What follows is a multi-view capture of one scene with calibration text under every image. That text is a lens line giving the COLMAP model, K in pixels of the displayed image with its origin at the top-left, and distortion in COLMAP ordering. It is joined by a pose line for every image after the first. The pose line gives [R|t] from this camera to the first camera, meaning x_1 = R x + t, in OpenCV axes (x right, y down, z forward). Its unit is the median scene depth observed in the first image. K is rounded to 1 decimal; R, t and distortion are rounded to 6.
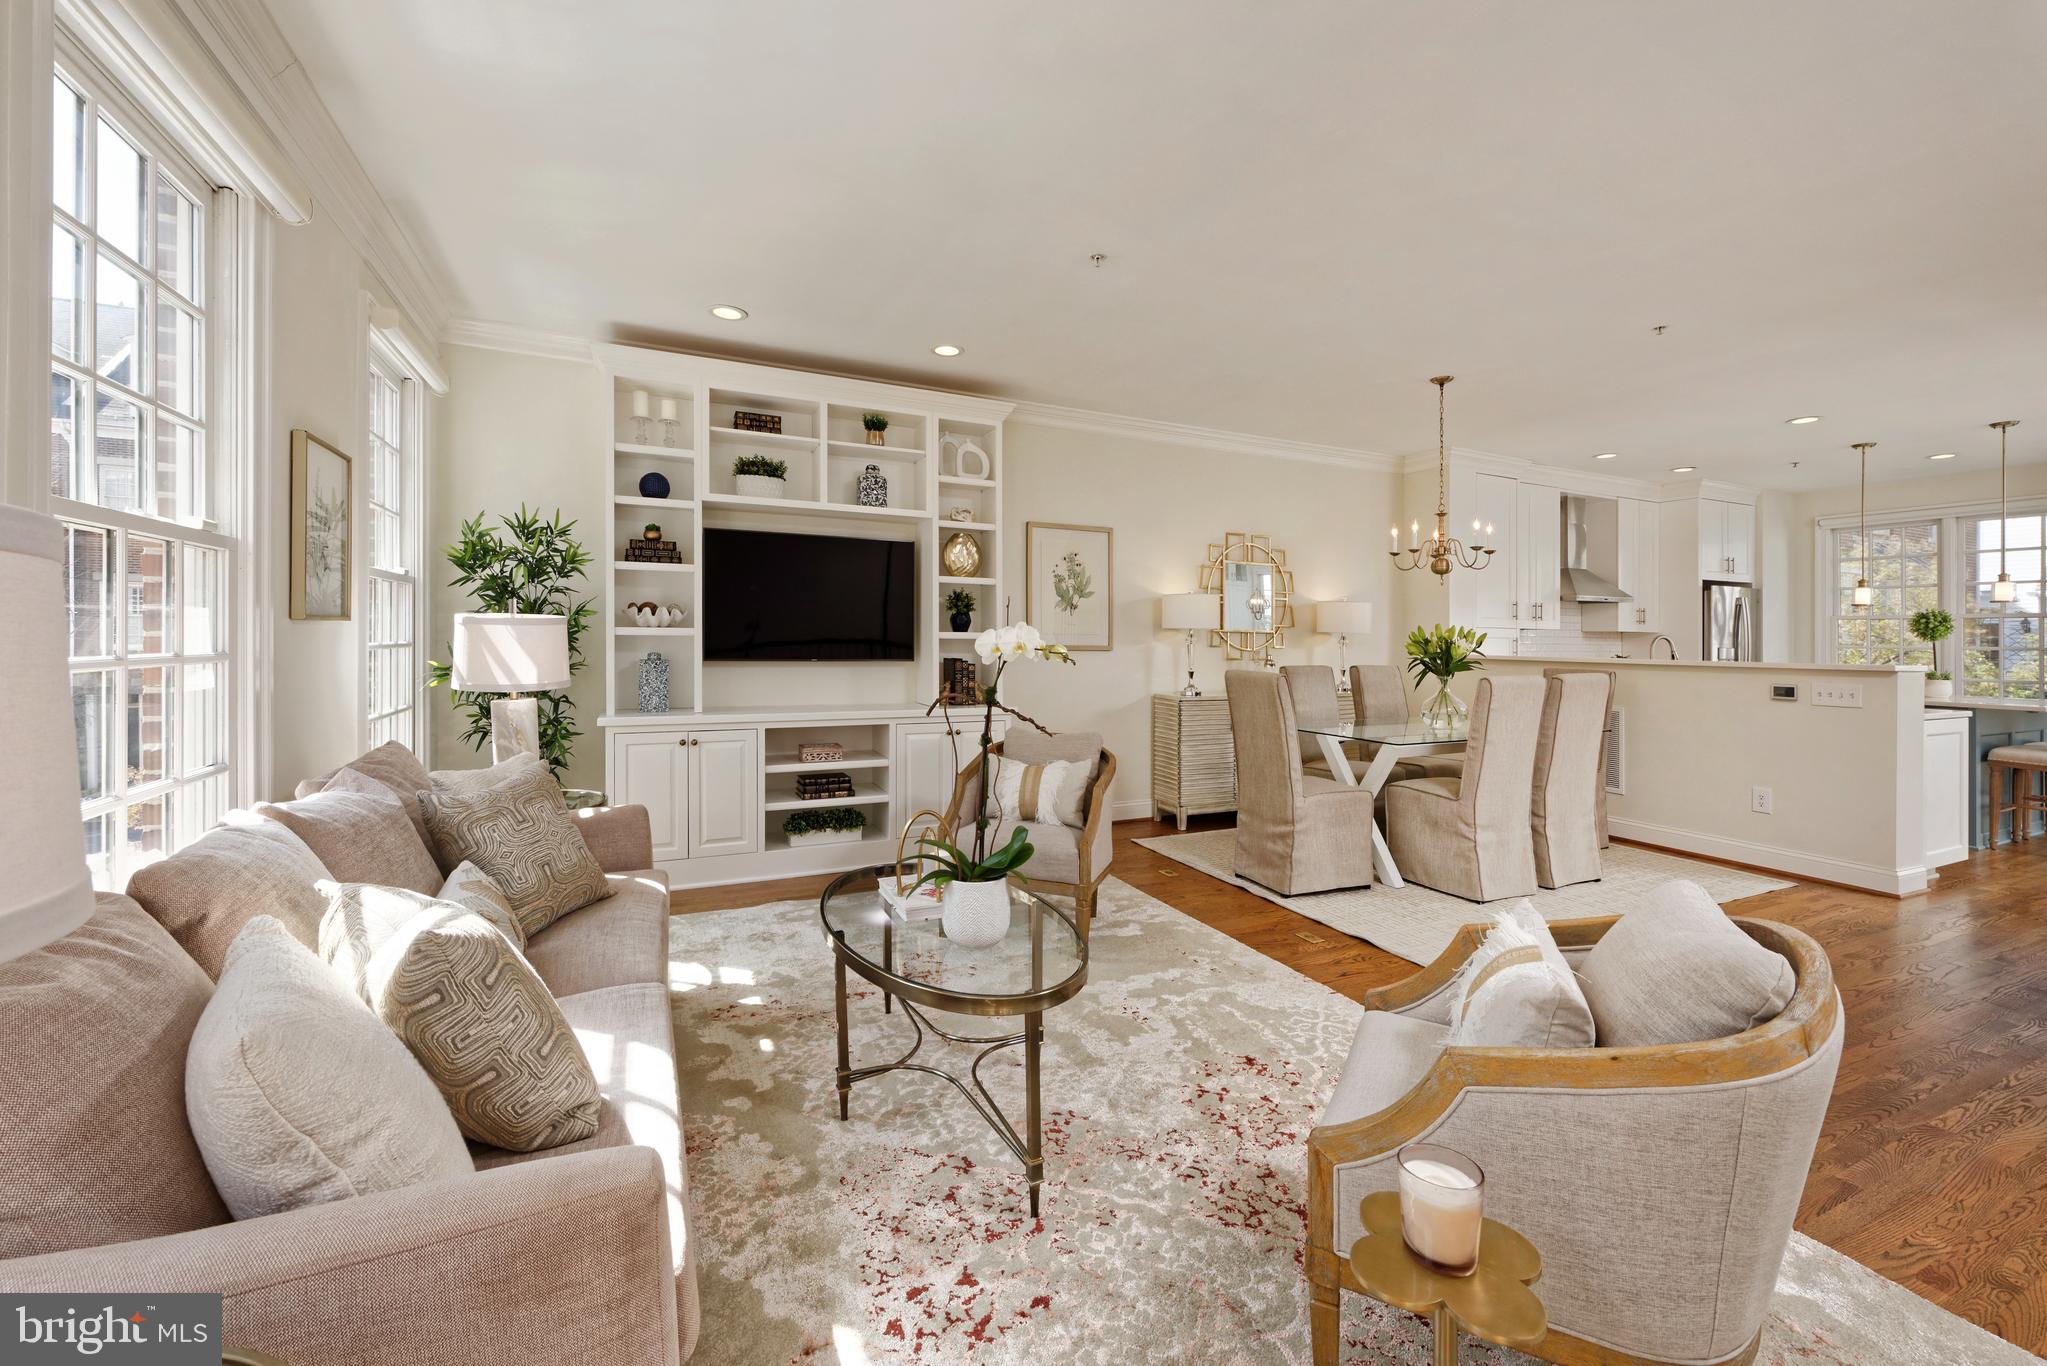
lens RADIAL K [[836.3, 0, 1052.4], [0, 836.3, 630.5], [0, 0, 1]] dist [-0.002482, -0.000436]
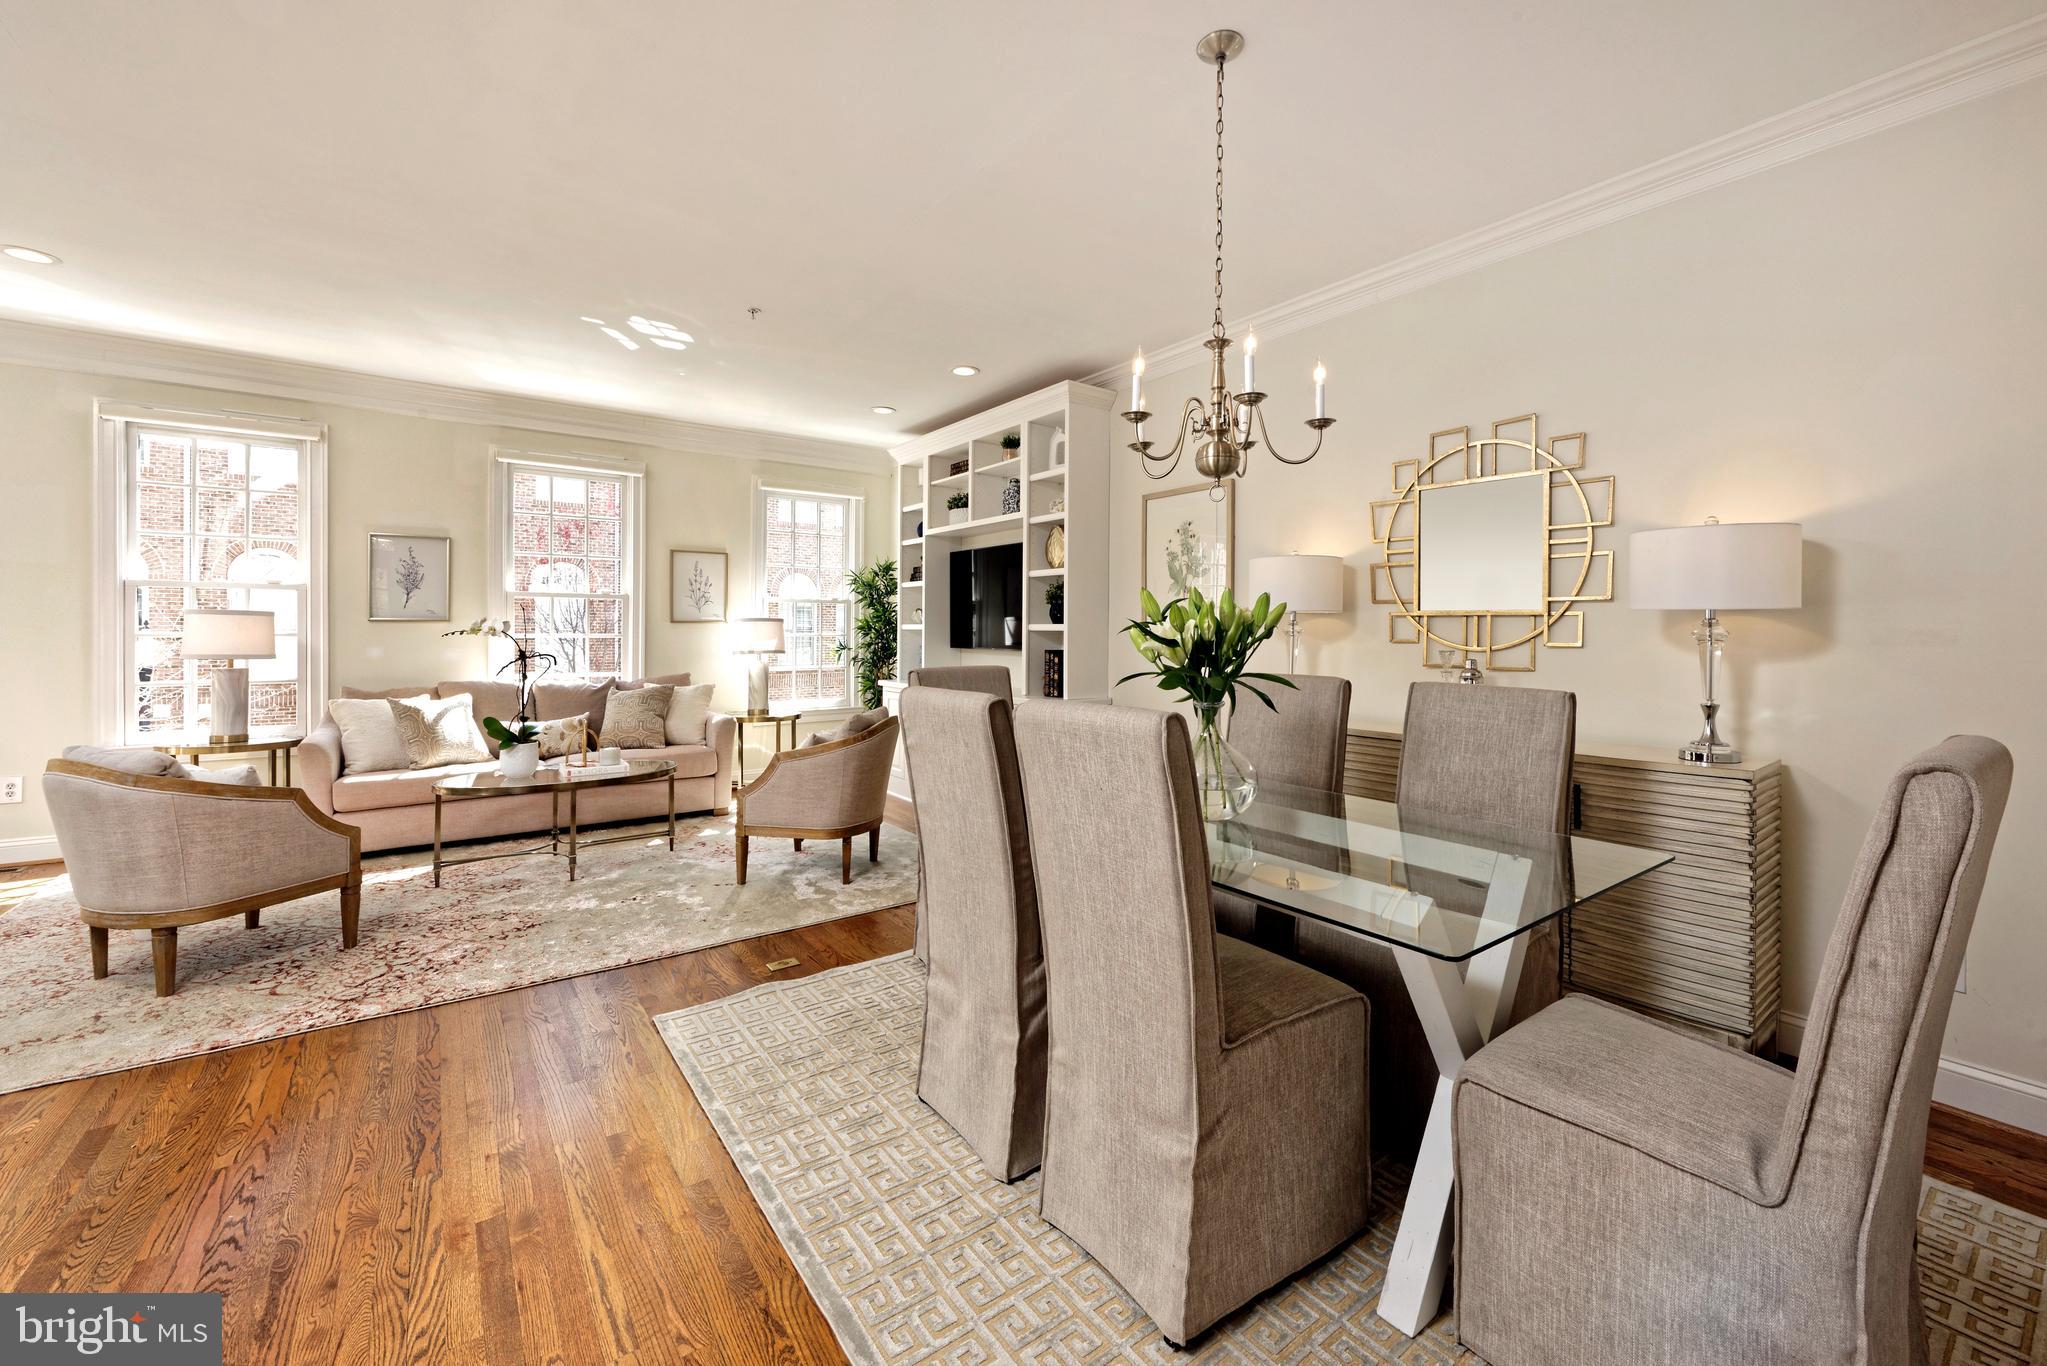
lens RADIAL K [[836.3, 0, 1052.4], [0, 836.3, 630.5], [0, 0, 1]] dist [-0.002482, -0.000436]
pose [[0.186268, -0.007275, -0.982472, 0.999753], [0.011111, 0.999924, -0.005298, 0.018515], [0.982436, -0.009929, 0.186335, 0.908463]]
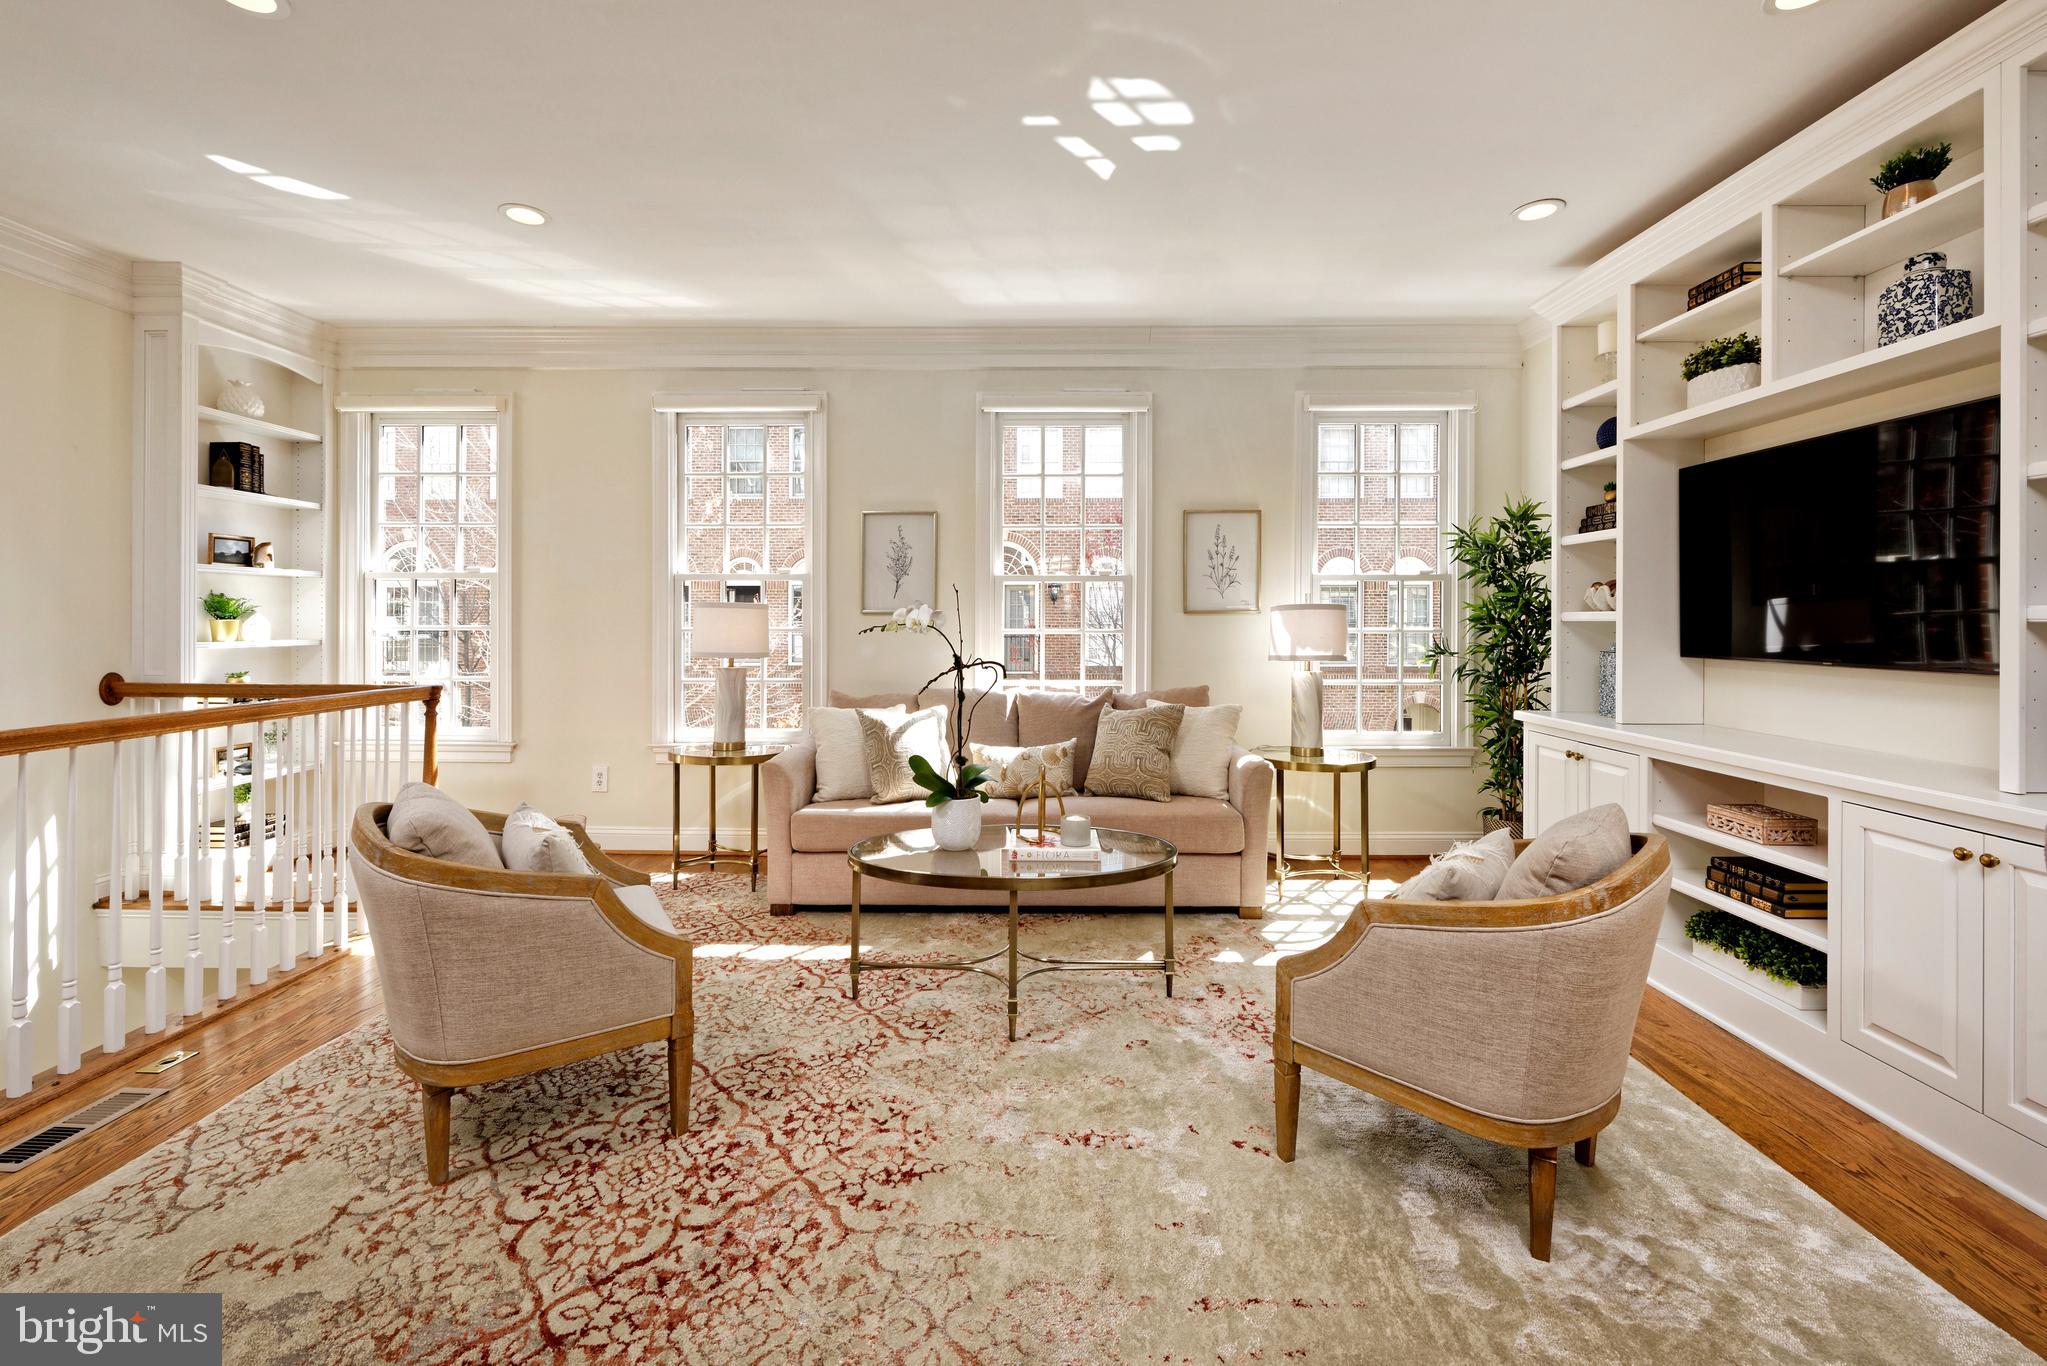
lens RADIAL K [[836.3, 0, 1052.4], [0, 836.3, 630.5], [0, 0, 1]] dist [-0.002482, -0.000436]
pose [[-0.416880, 0.002007, -0.908959, 0.450792], [0.009355, 0.999954, -0.002082, 0.011734], [0.908913, -0.009371, -0.416880, 0.809681]]
